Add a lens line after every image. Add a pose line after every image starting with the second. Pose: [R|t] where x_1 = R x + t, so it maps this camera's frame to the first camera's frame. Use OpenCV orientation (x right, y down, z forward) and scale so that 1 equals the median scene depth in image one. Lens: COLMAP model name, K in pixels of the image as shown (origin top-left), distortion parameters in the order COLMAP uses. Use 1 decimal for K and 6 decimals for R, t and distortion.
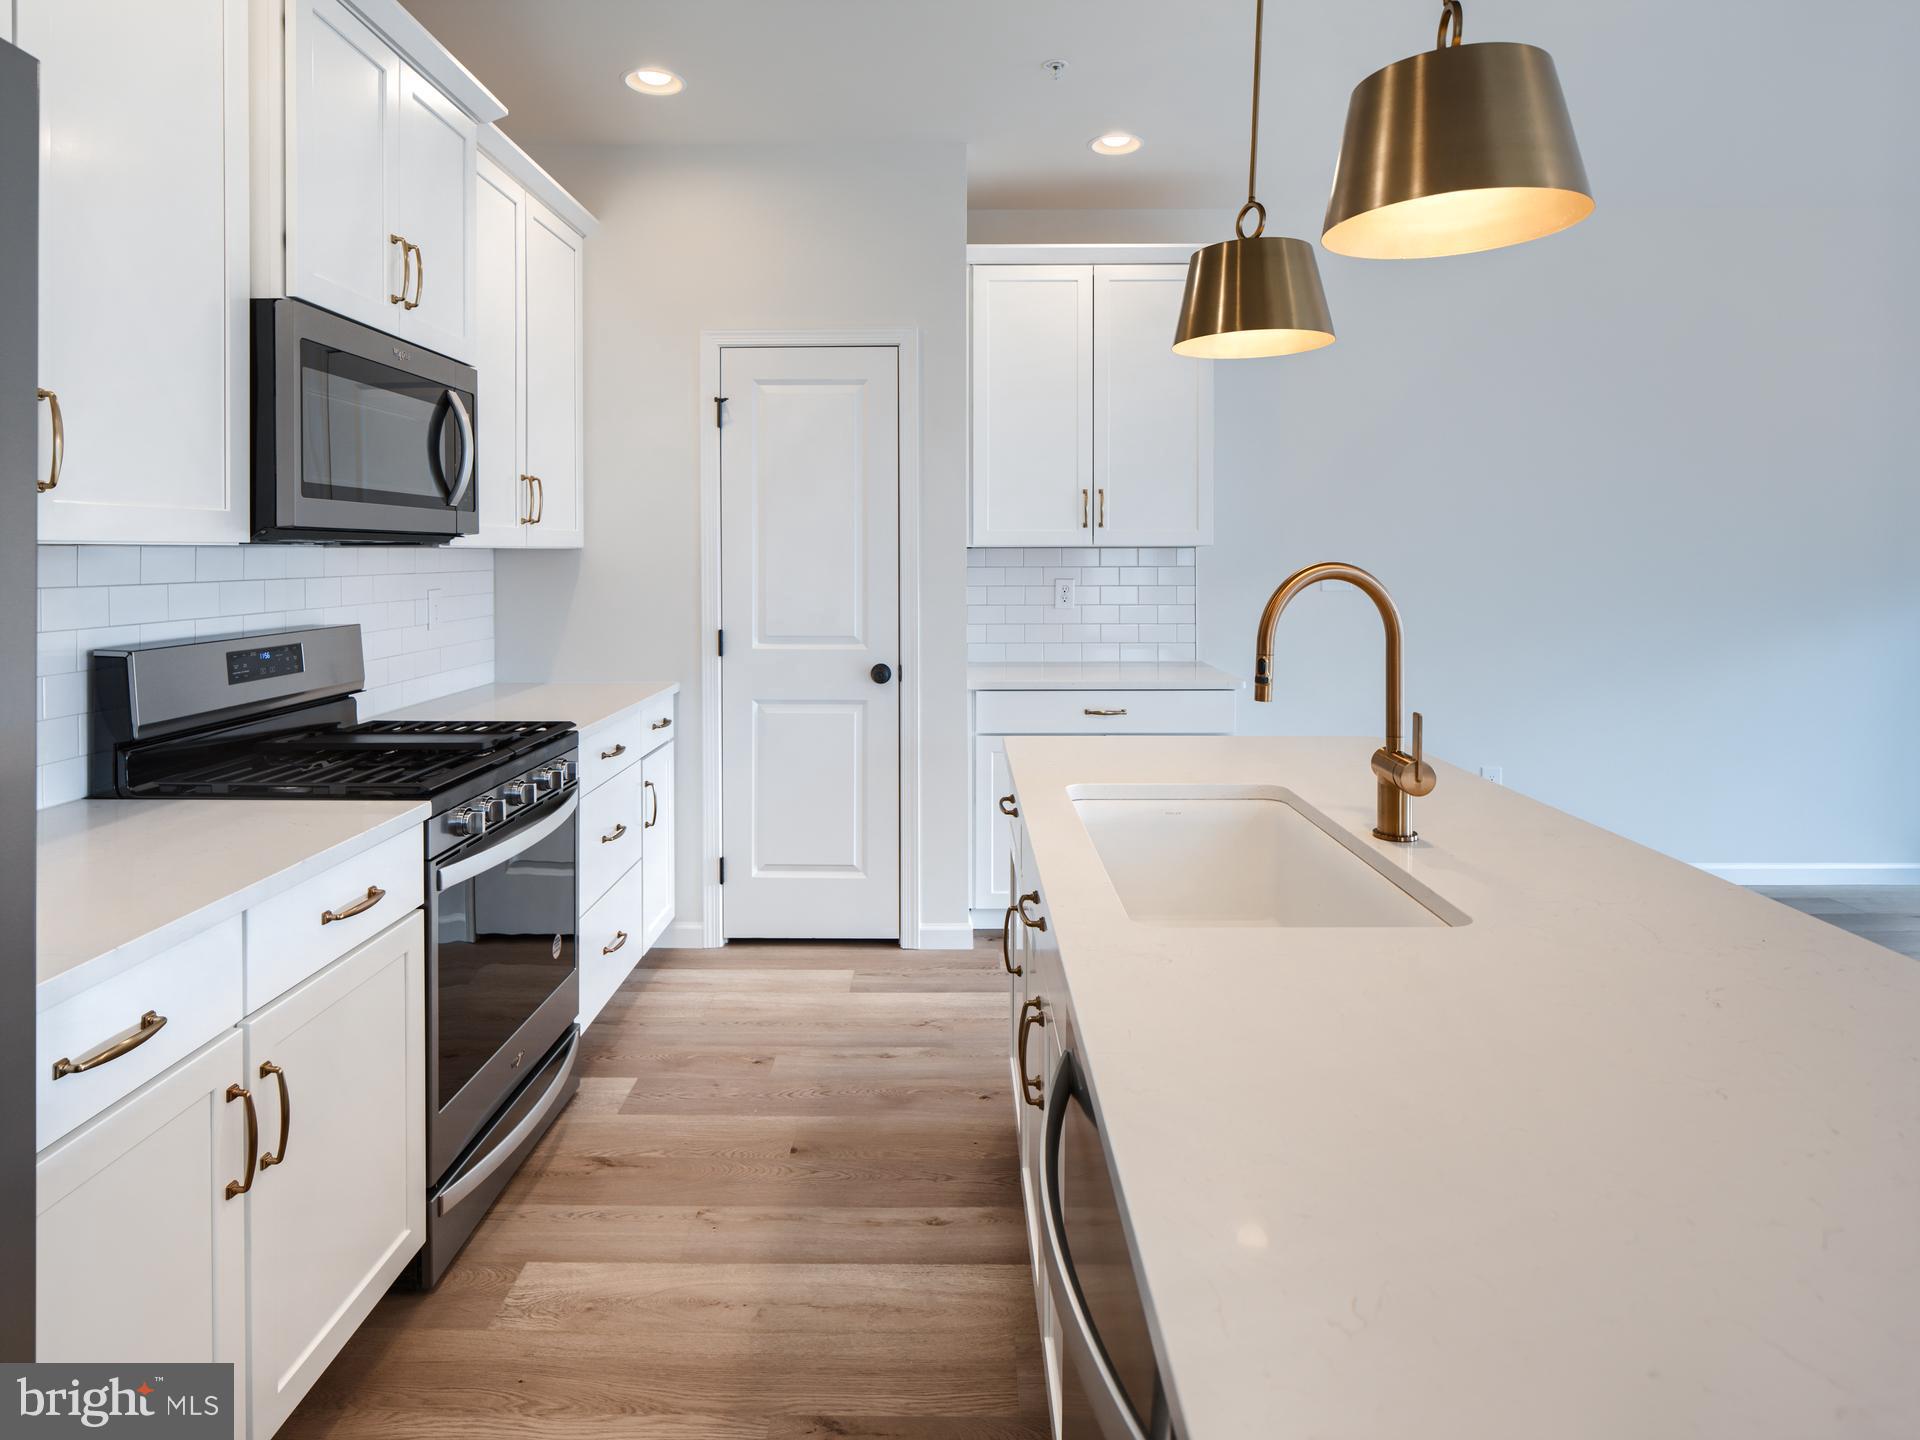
lens RADIAL K [[1101.0, 0, 958.4], [0, 1101.0, 558.5], [0, 0, 1]] dist [-0.008523, 0.001219]
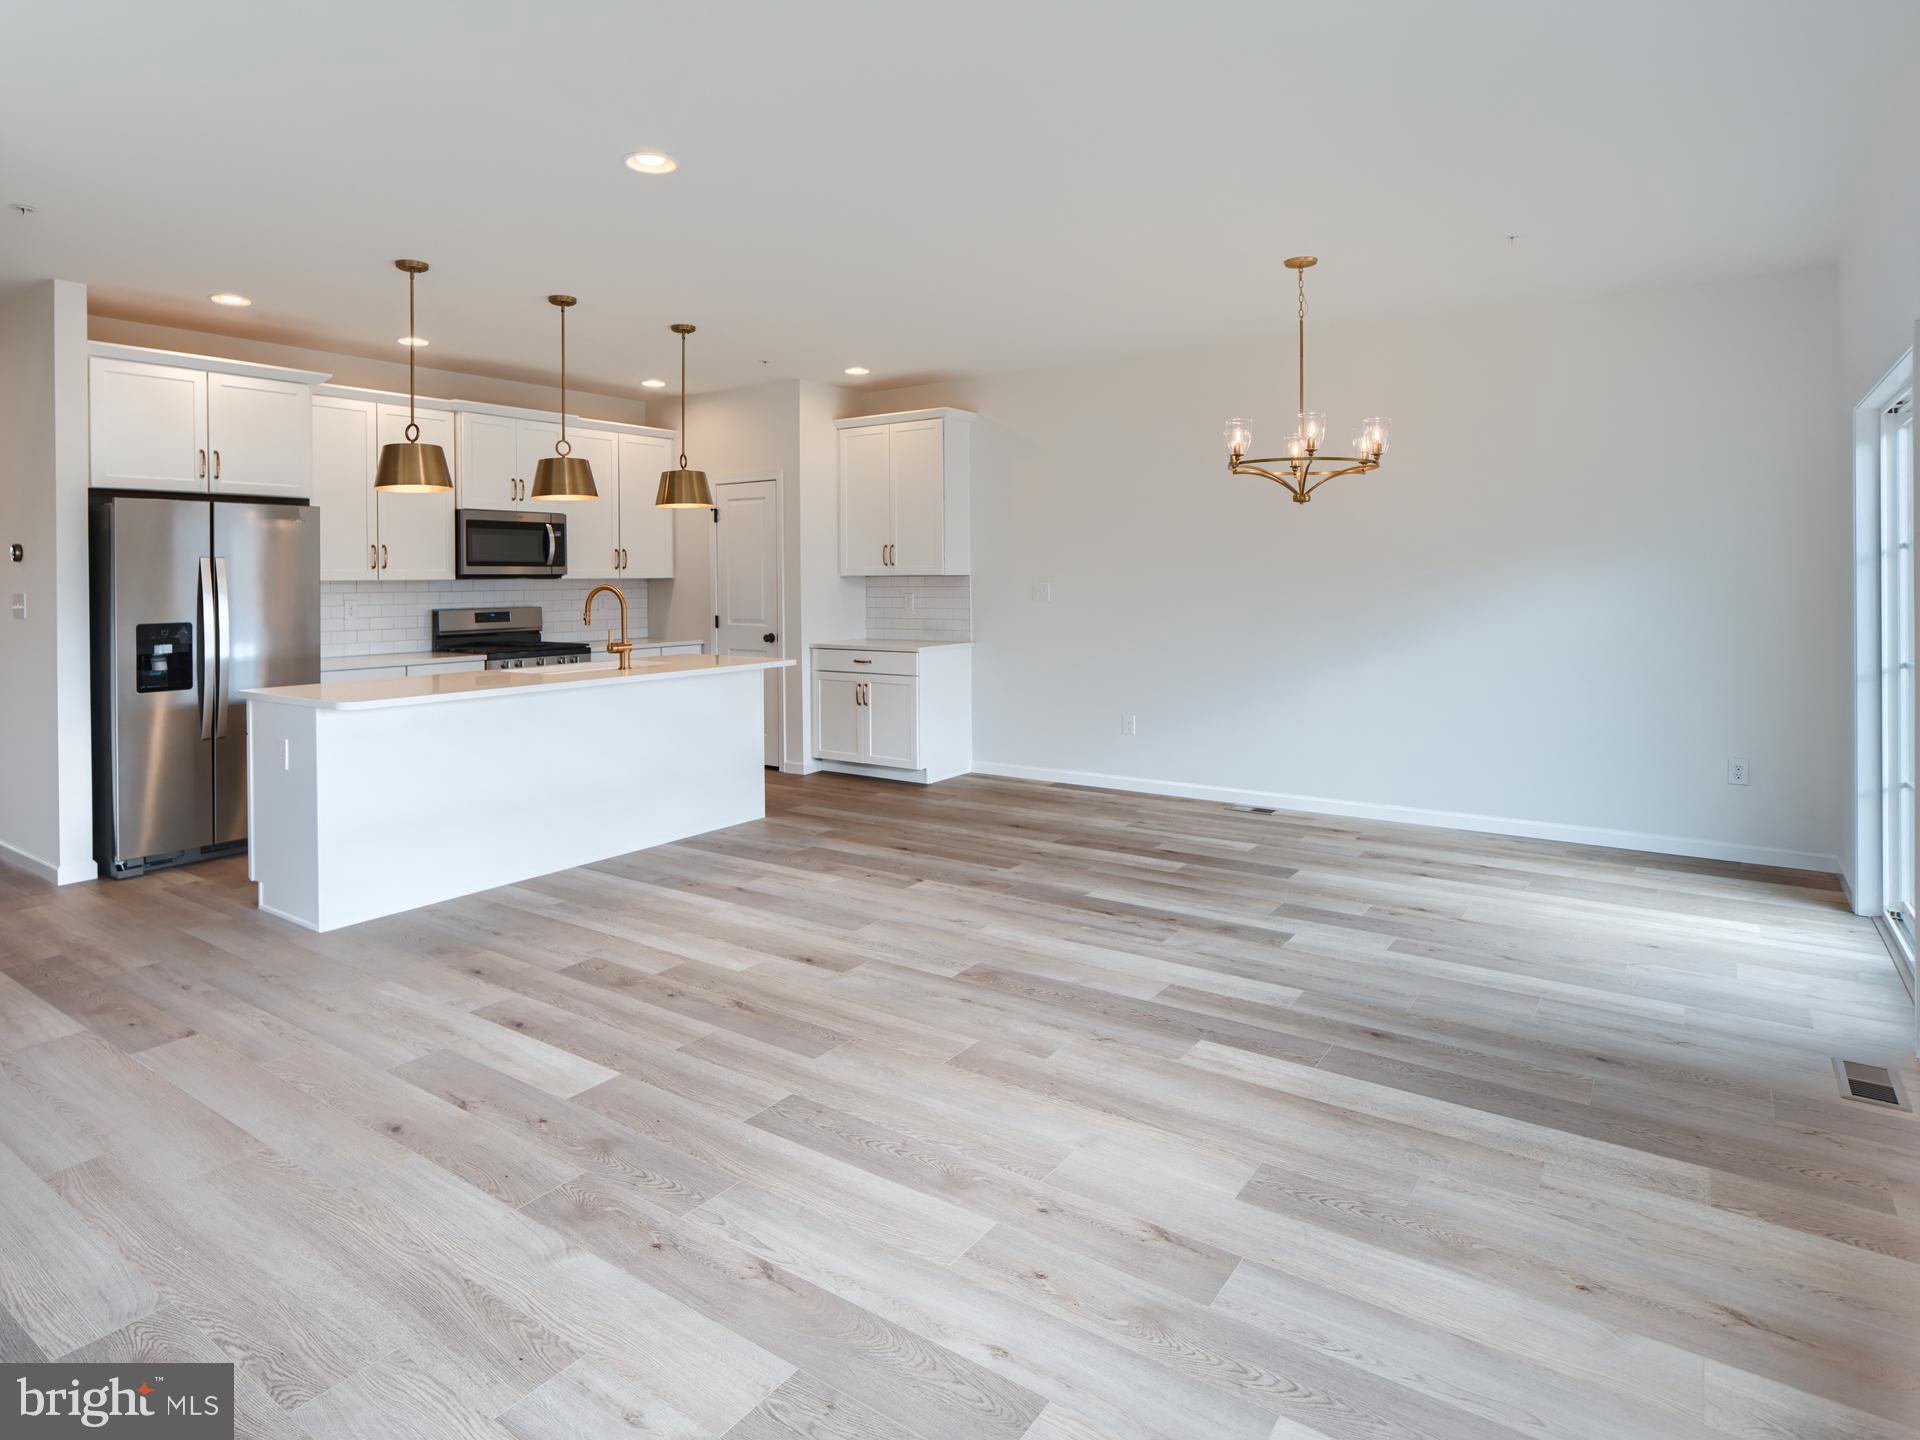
lens RADIAL K [[1084.3, 0, 940.8], [0, 1084.3, 580.0], [0, 0, 1]] dist [-0.003642, -0.000867]
pose [[0.822132, -0.004403, -0.569280, 1.875701], [0.003072, 0.999990, -0.003298, 0.003491], [0.569289, 0.000962, 0.822137, -0.692911]]
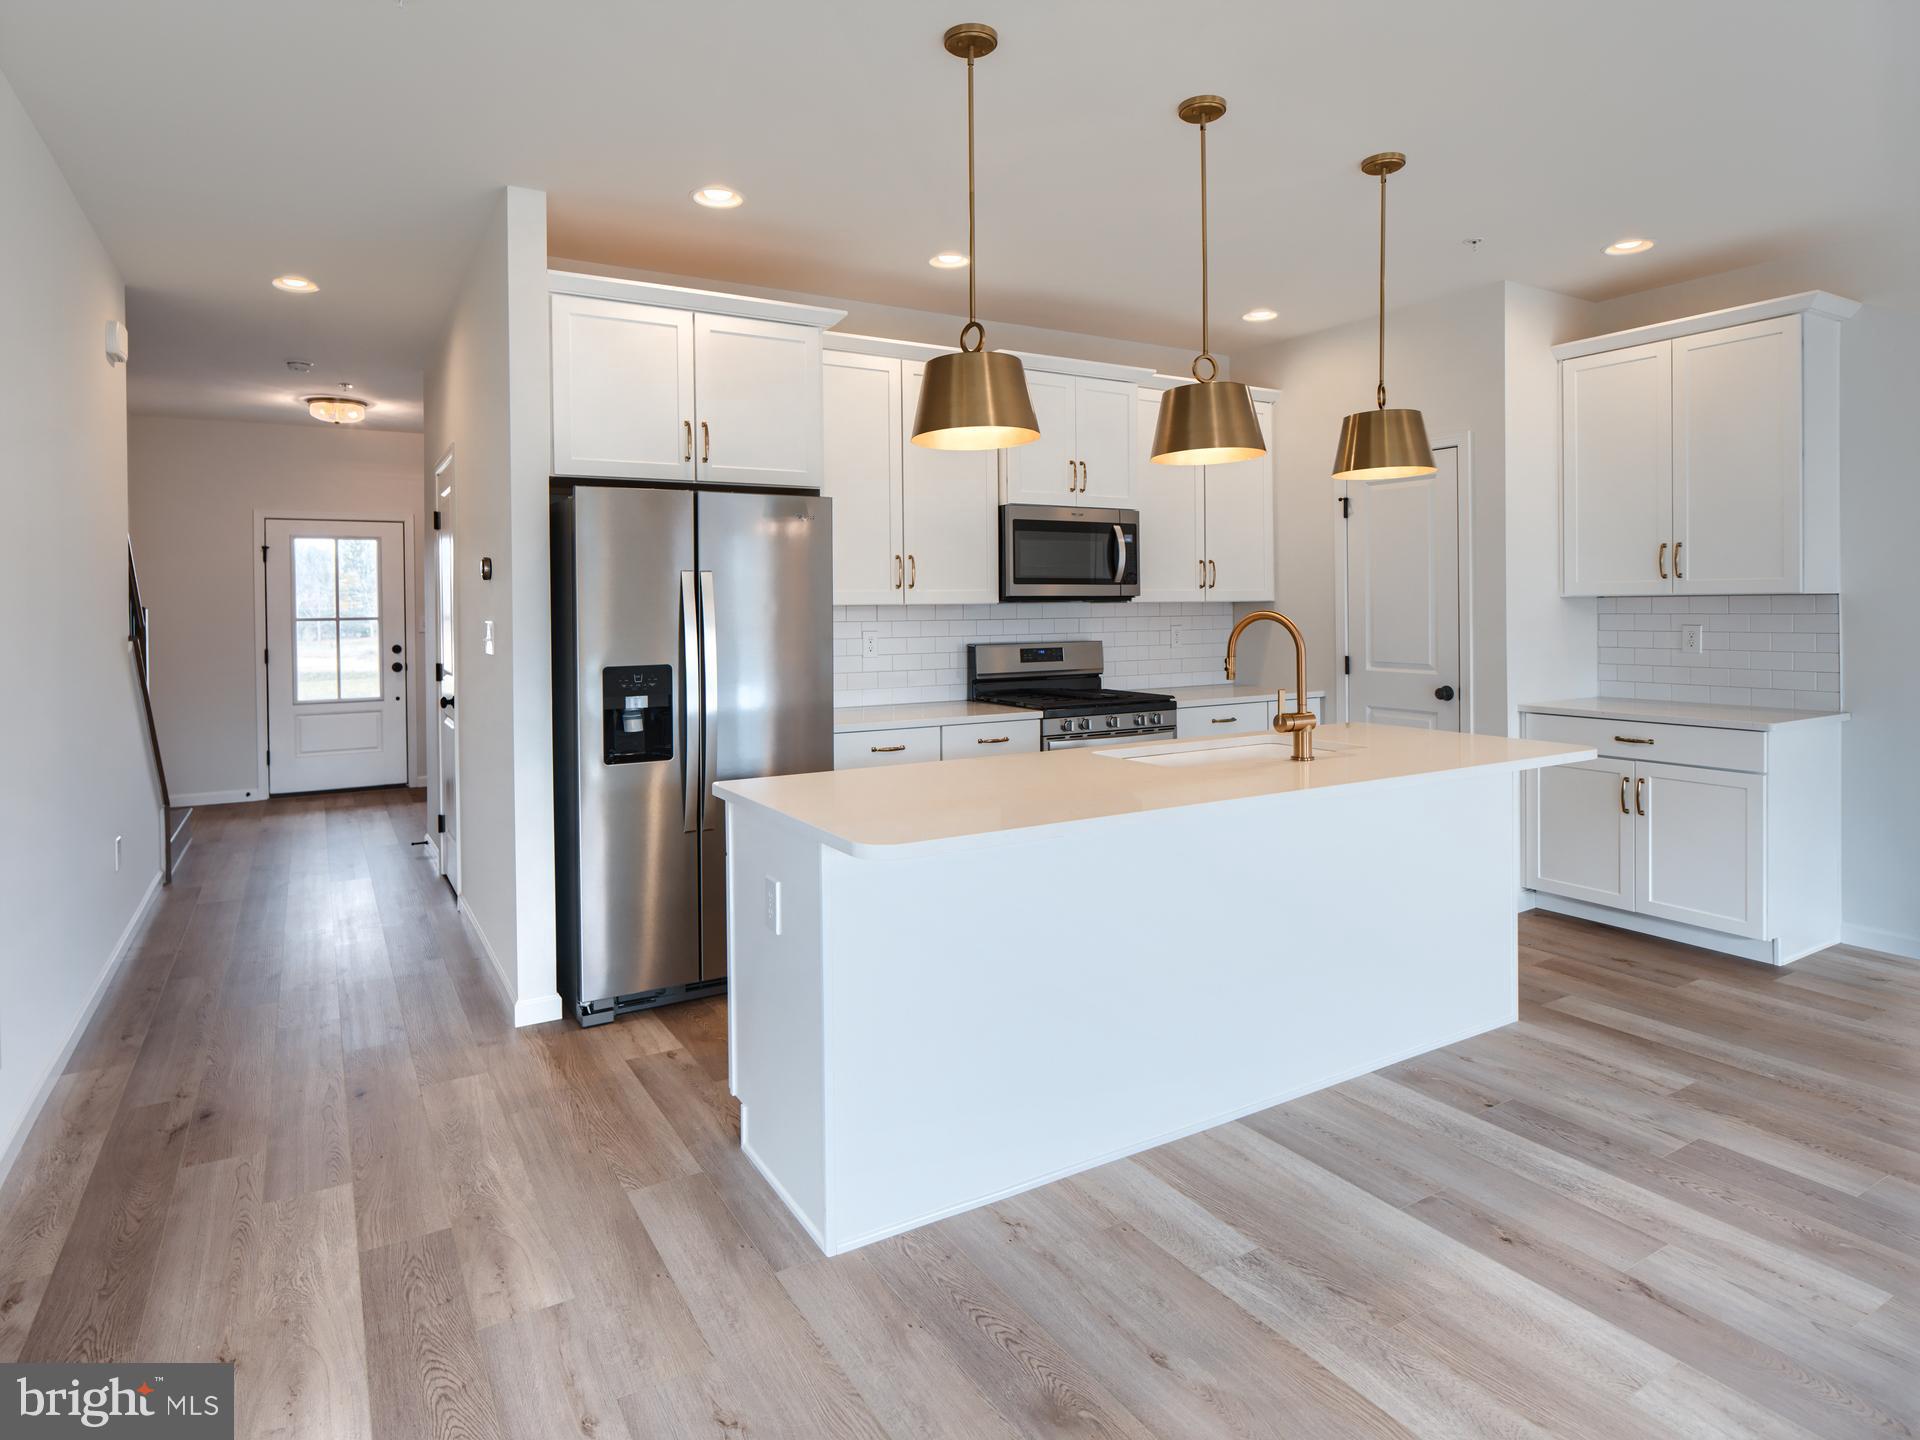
lens RADIAL K [[1084.0, 0, 940.1], [0, 1084.0, 615.4], [0, 0, 1]] dist [-0.010049, 0.000192]
pose [[0.510273, 0.001742, -0.860011, 1.028820], [0.003385, 0.999986, 0.004034, 0.003363], [0.860006, -0.004969, 0.510260, -0.276546]]
